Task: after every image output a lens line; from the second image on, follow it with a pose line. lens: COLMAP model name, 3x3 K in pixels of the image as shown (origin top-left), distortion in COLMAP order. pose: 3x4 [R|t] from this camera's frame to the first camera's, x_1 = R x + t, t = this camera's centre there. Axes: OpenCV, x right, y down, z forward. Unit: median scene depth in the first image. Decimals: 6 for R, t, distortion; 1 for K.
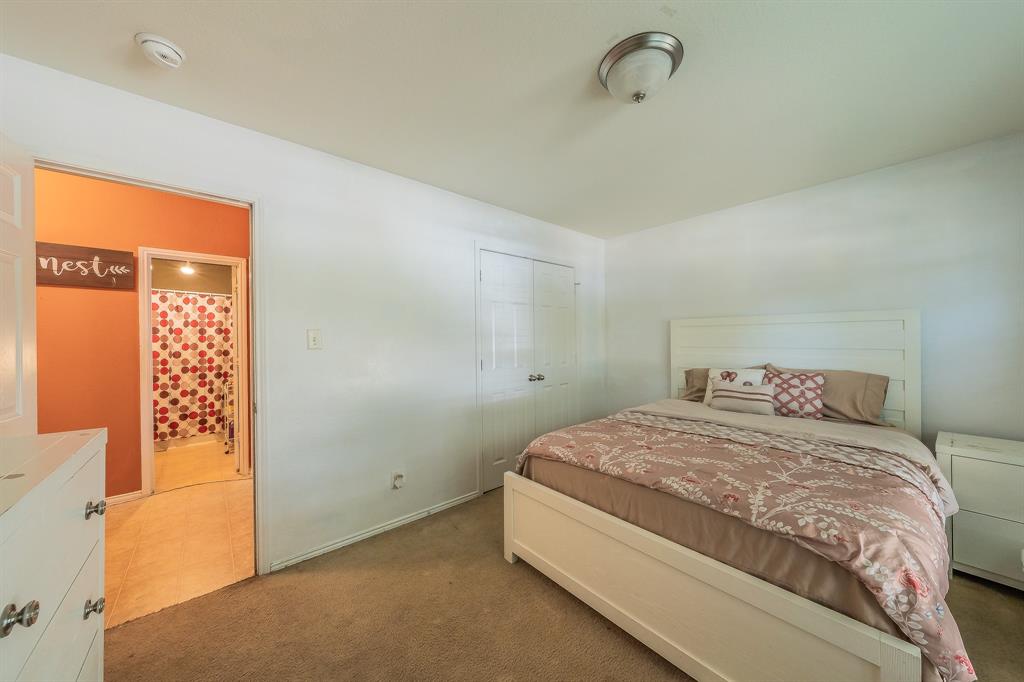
lens RADIAL K [[359.2, 0, 509.3], [0, 359.2, 340.4], [0, 0, 1]] dist [0.001120, 0.000300]
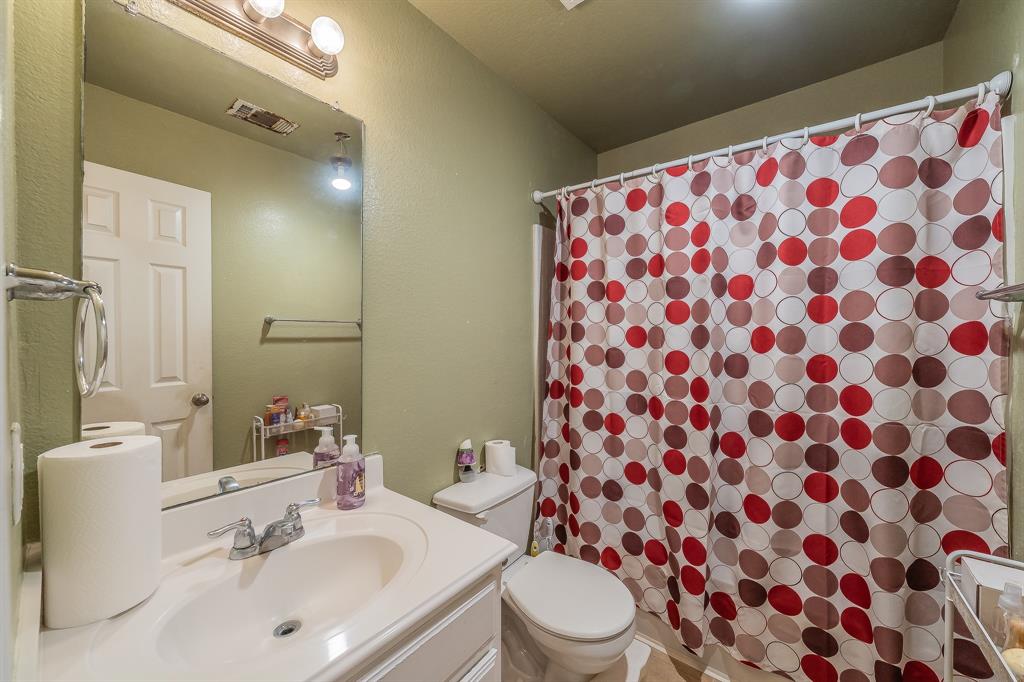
lens RADIAL K [[385.8, 0, 504.8], [0, 385.8, 337.1], [0, 0, 1]] dist [-0.003733, -0.000108]
pose [[0.201837, 0.014834, -0.979307, -0.646289], [0.000592, 0.999883, 0.015268, 0.011429], [0.979419, -0.003662, 0.201805, 0.741769]]
